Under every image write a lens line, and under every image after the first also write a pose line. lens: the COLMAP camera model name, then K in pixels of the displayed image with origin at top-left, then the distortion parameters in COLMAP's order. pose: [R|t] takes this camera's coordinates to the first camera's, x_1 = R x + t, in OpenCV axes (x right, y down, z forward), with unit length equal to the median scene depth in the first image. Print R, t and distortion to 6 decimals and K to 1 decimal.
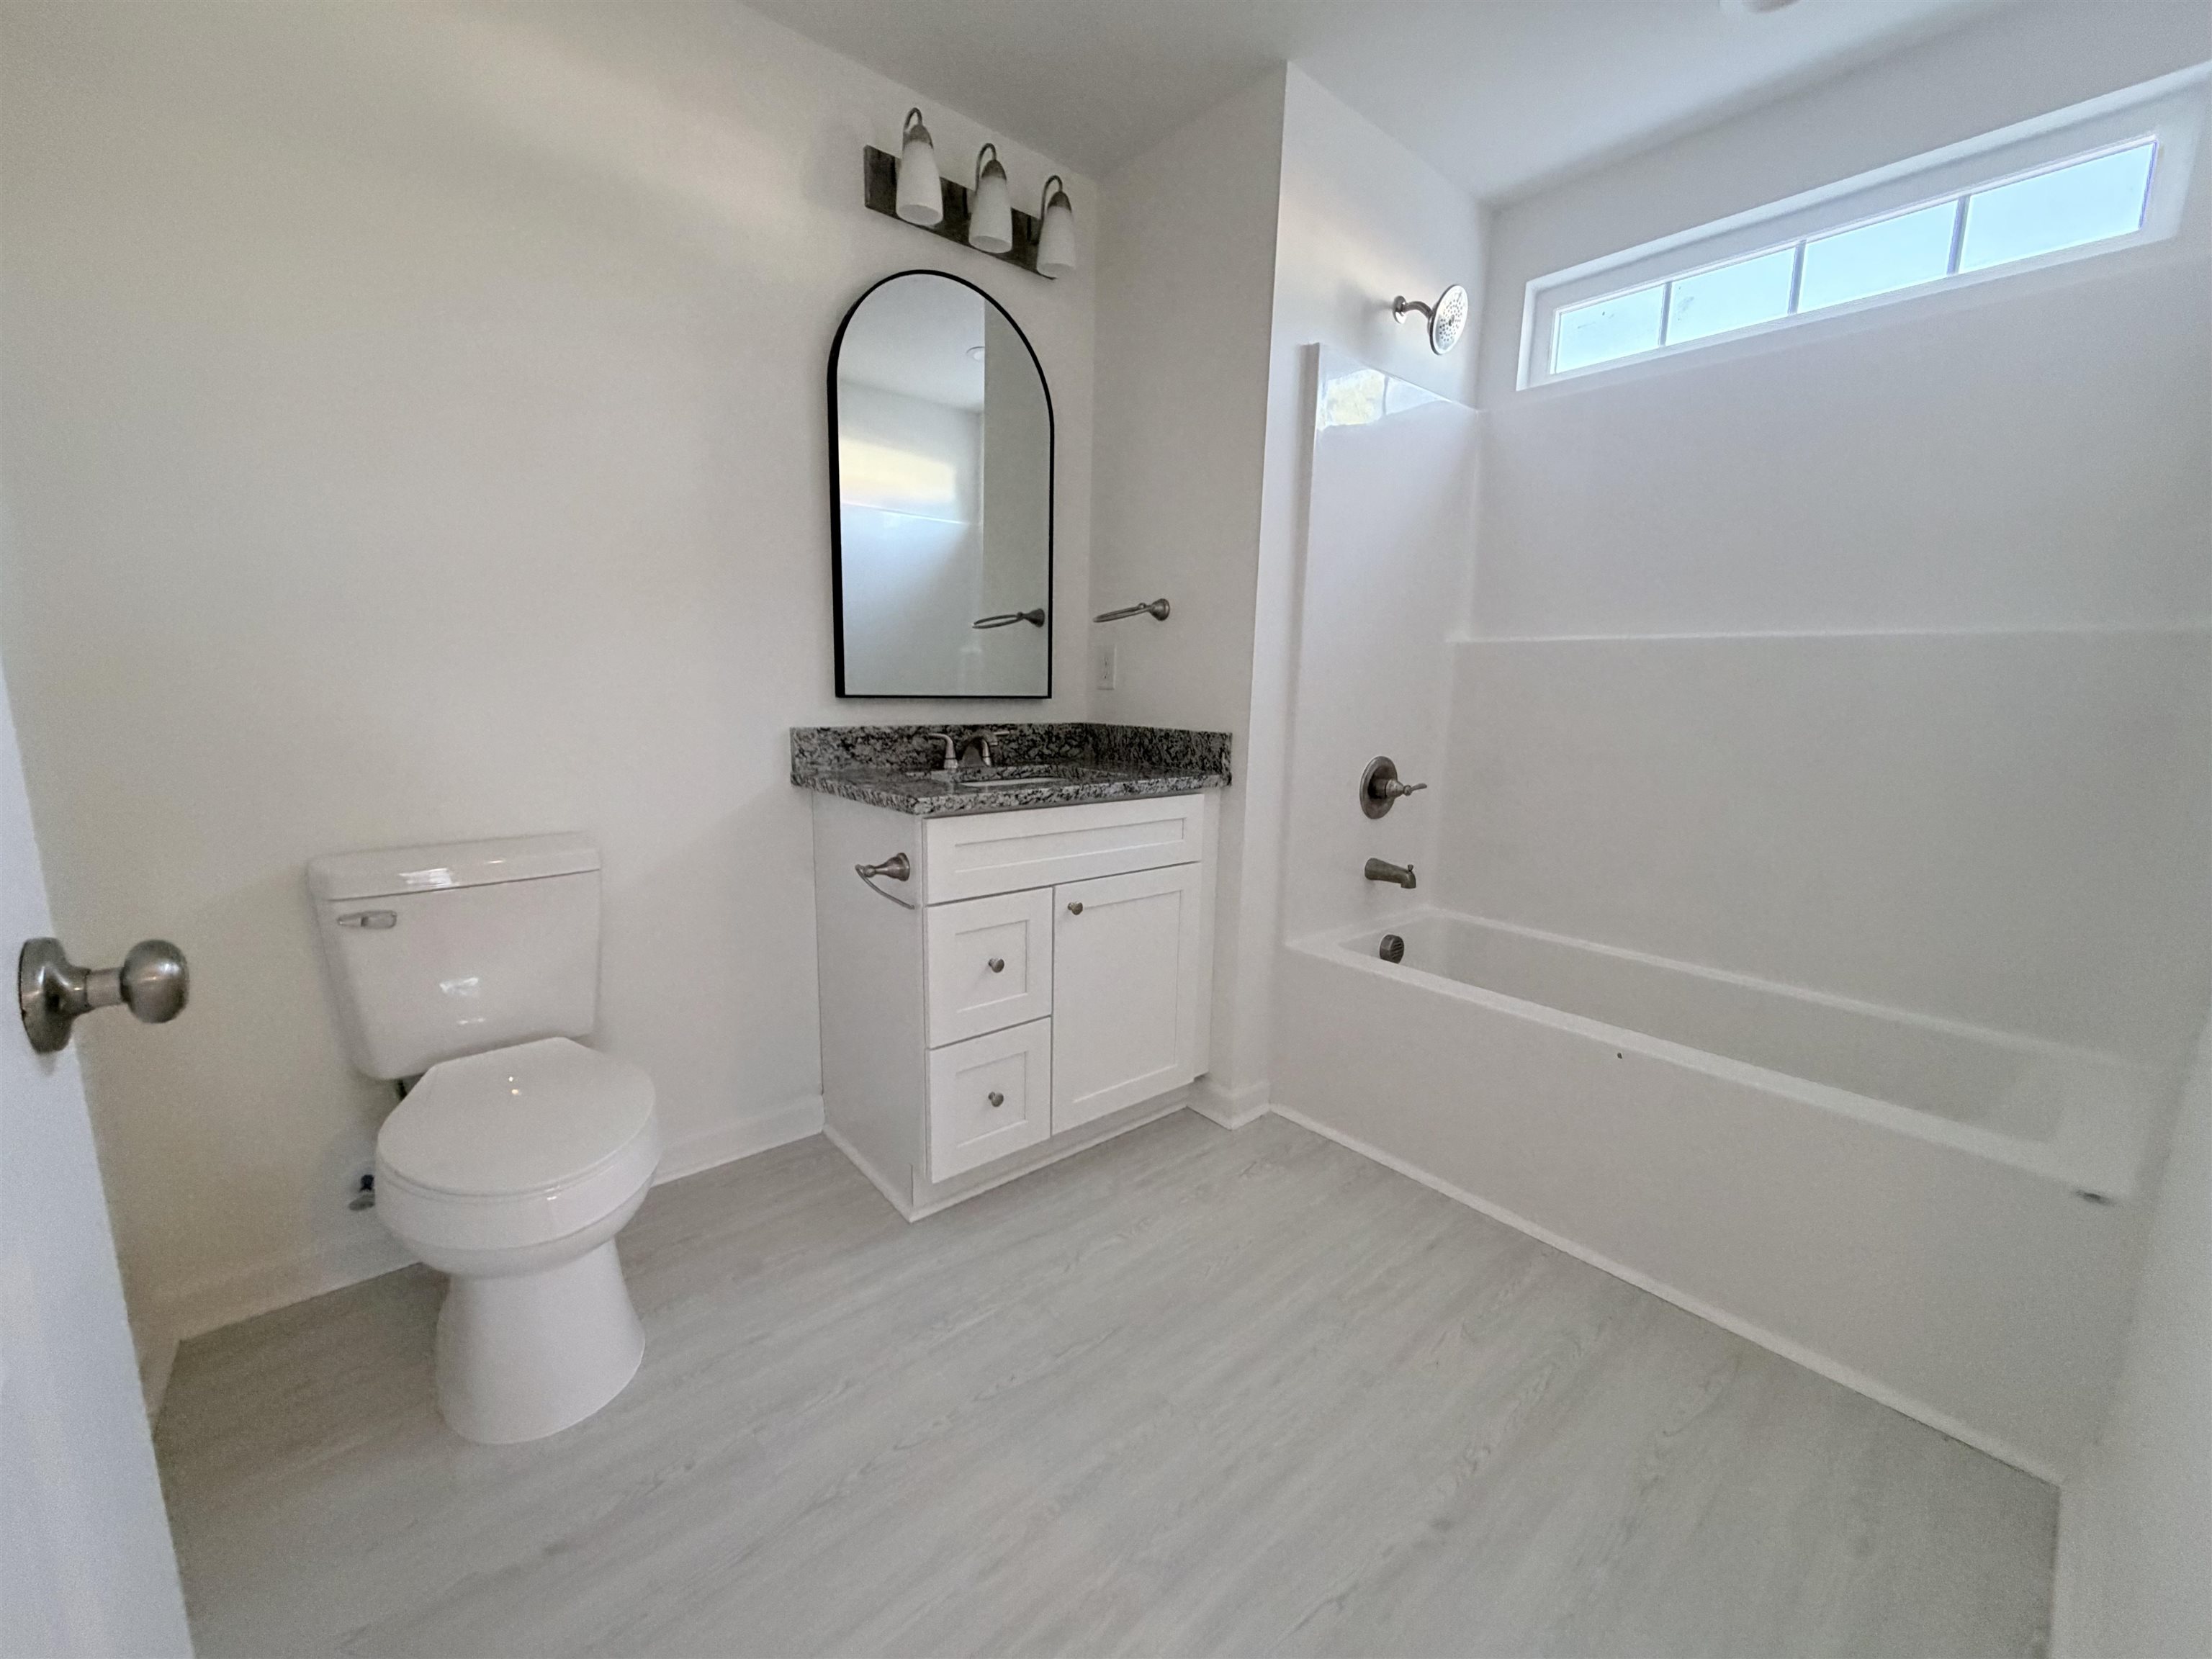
lens RADIAL K [[874.5, 0, 1110.2], [0, 874.5, 845.4], [0, 0, 1]] dist [-0.002095, 0.000075]
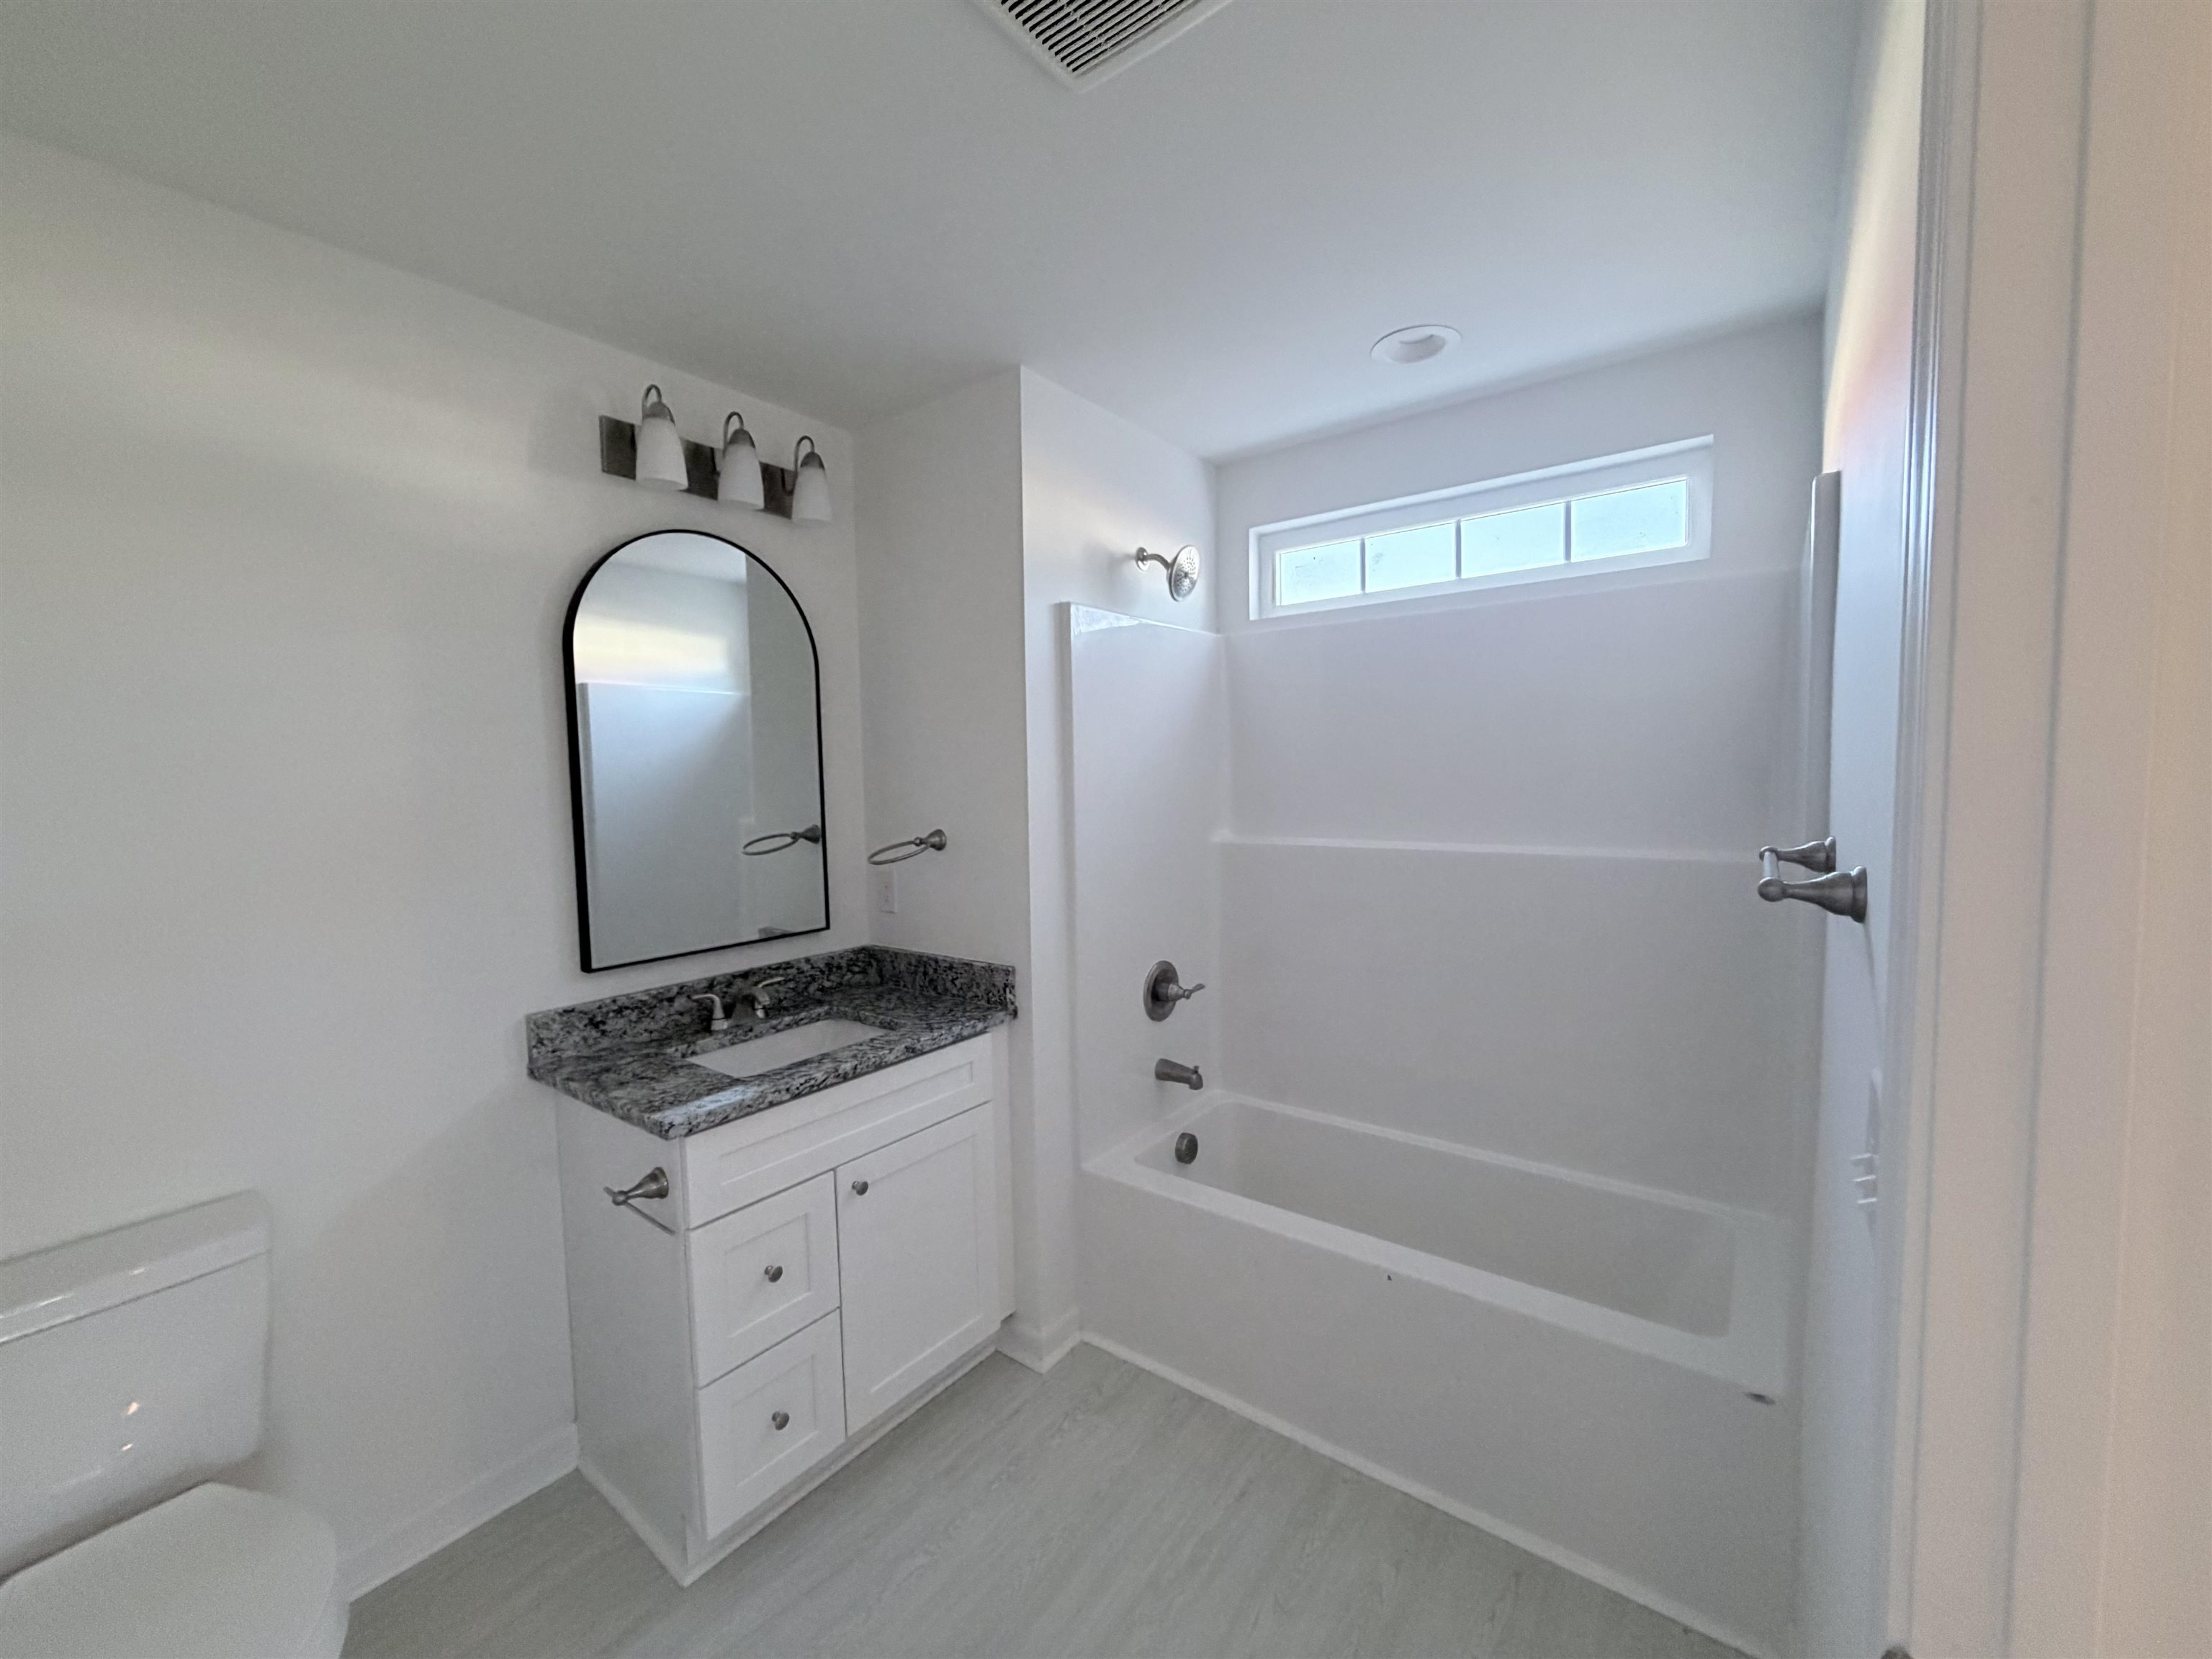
lens RADIAL K [[874.5, 0, 1109.1], [0, 874.5, 835.9], [0, 0, 1]] dist [-0.002095, 0.000075]
pose [[0.975271, -0.056163, 0.213758, 0.038428], [0.077902, 0.992456, -0.094666, -0.175721], [-0.206829, 0.108977, 0.972289, -0.024256]]
